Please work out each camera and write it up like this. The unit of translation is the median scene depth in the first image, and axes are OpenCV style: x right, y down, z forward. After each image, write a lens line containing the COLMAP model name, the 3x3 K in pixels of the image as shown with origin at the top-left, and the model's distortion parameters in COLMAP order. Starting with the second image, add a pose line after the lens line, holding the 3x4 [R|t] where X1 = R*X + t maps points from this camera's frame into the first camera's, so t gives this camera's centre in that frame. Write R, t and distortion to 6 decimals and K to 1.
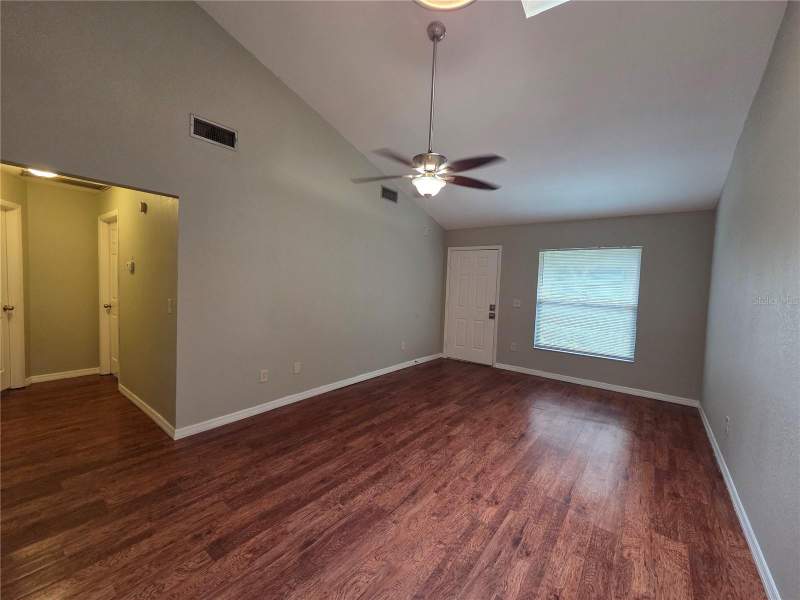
lens RADIAL K [[327.7, 0, 399.6], [0, 327.7, 298.7], [0, 0, 1]] dist [-0.004229, -0.000280]
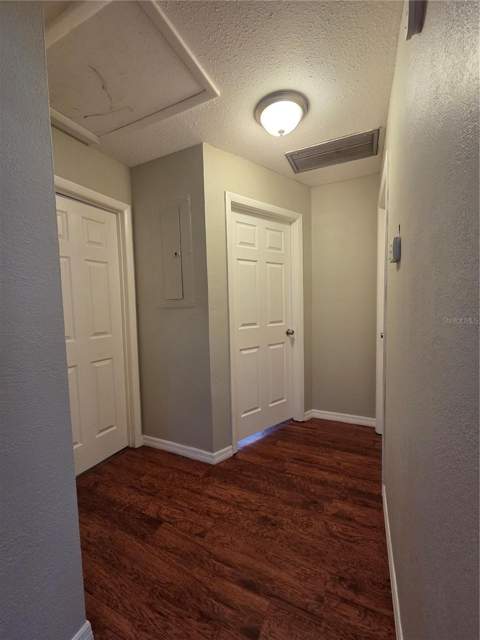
lens RADIAL K [[262.2, 0, 240.0], [0, 262.2, 319.3], [0, 0, 1]] dist [-0.004229, -0.000280]
pose [[0.209294, 0.019859, -0.977651, -0.726775], [-0.022770, 0.999622, 0.015430, -0.020313], [0.977588, 0.019032, 0.209667, 0.989598]]
